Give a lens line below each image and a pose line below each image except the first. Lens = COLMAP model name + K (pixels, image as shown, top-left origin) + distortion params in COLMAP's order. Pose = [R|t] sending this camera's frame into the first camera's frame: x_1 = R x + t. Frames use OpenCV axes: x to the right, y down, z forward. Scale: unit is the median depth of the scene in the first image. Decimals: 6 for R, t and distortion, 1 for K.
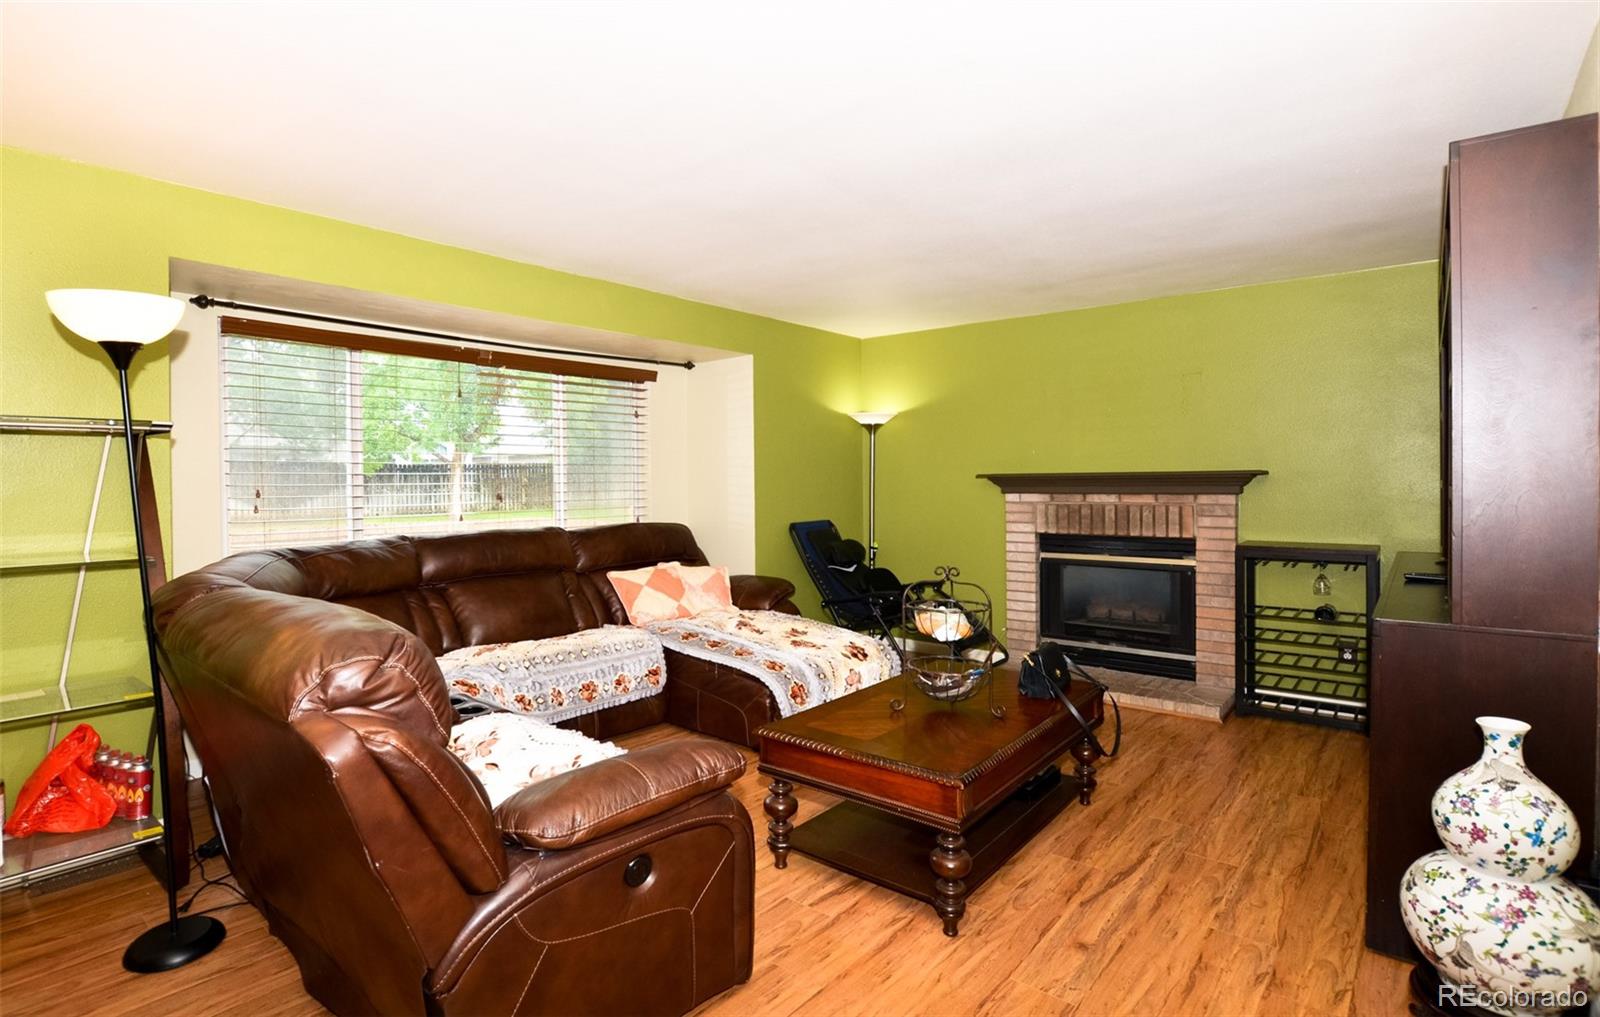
lens RADIAL K [[727.6, 0, 774.6], [0, 727.6, 498.2], [0, 0, 1]] dist [-0.024457, 0.000551]
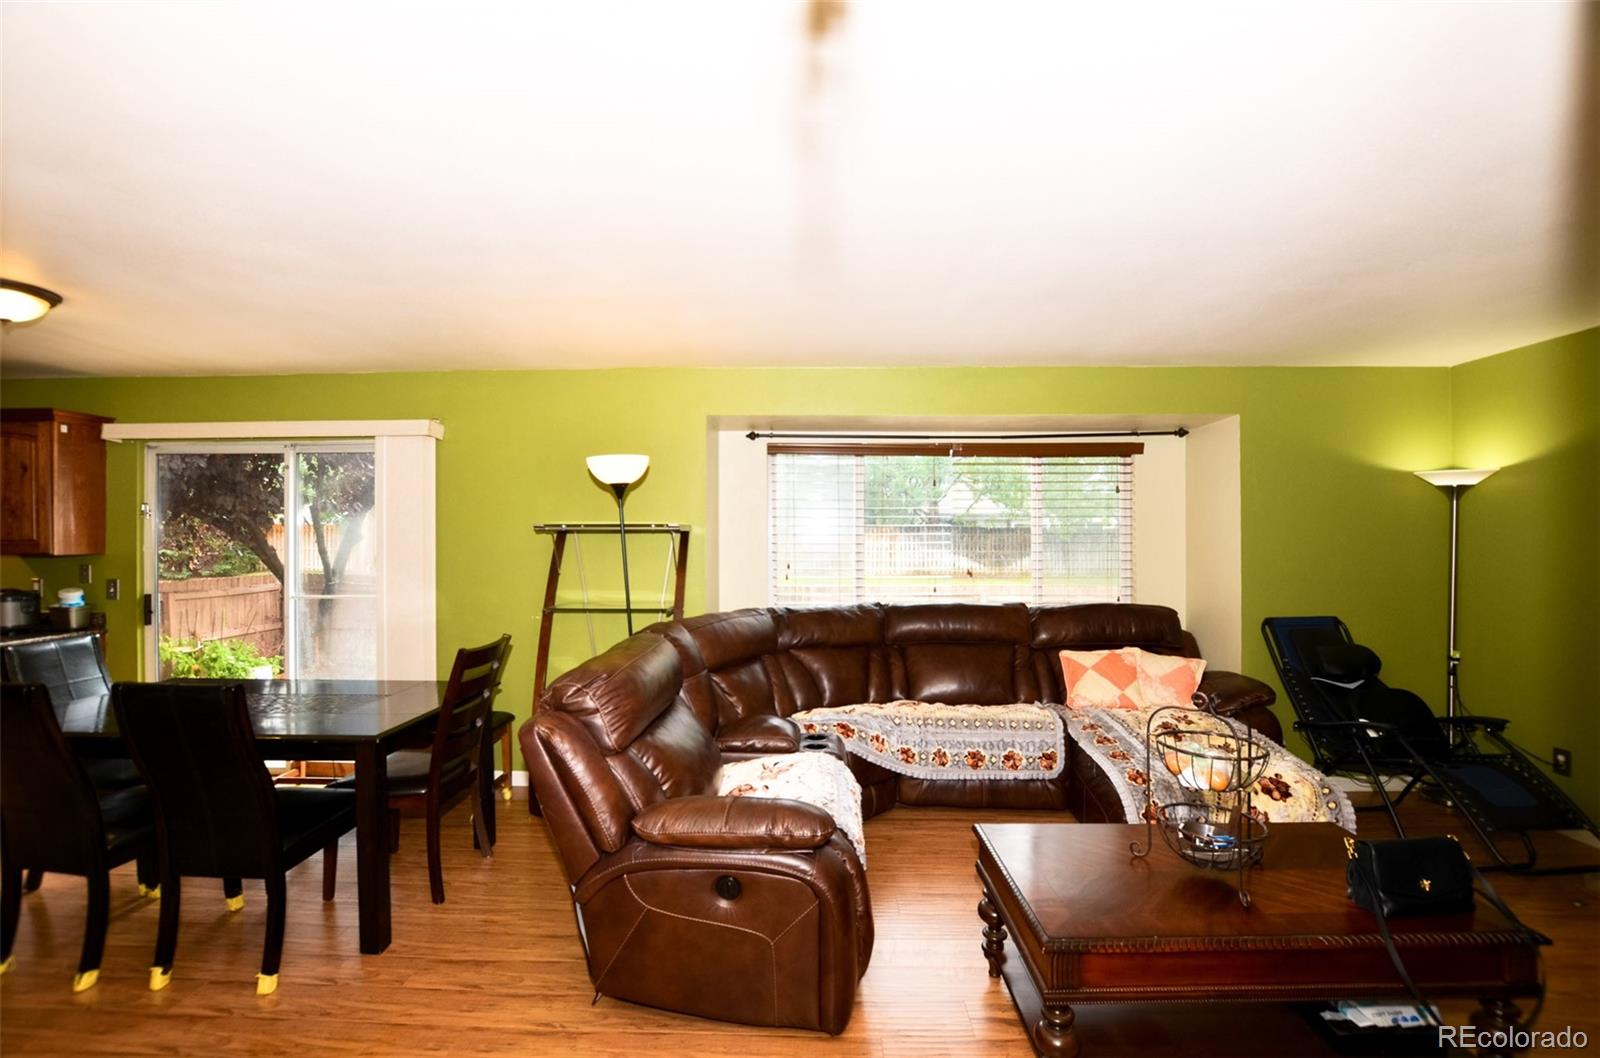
lens RADIAL K [[712.0, 0, 822.2], [0, 712.0, 542.8], [0, 0, 1]] dist [-0.047434, 0.008282]
pose [[0.654573, 0.010371, -0.755928, 0.301543], [-0.024700, 0.999665, -0.007673, -0.032340], [0.755595, 0.023694, 0.654610, 0.104610]]
